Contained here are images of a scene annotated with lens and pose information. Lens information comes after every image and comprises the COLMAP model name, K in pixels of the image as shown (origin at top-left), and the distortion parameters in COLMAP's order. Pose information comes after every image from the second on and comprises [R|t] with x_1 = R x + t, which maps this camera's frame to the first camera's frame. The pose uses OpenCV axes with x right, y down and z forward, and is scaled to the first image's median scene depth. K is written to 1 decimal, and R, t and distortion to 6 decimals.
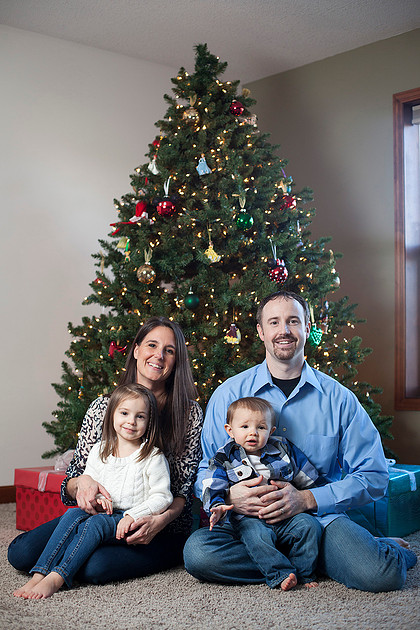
lens RADIAL K [[937.5, 0, 213.4], [0, 937.5, 308.5], [0, 0, 1]] dist [-0.112599, 0.060743]
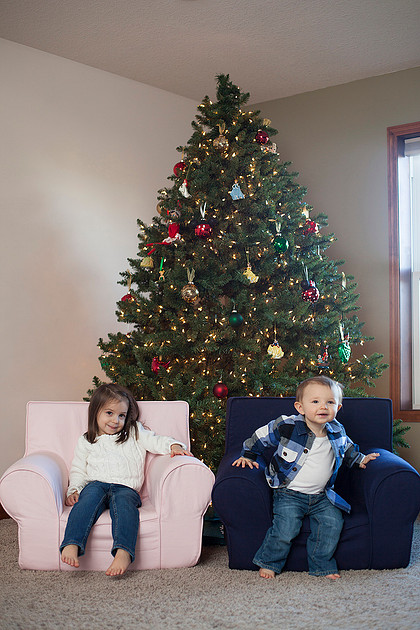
lens RADIAL K [[937.5, 0, 213.4], [0, 937.5, 308.5], [0, 0, 1]] dist [-0.112599, 0.060743]
pose [[0.990350, 0.010779, 0.138172, -0.173611], [-0.008732, 0.999843, -0.015419, -0.003177], [-0.138316, 0.014064, 0.990288, -0.040818]]
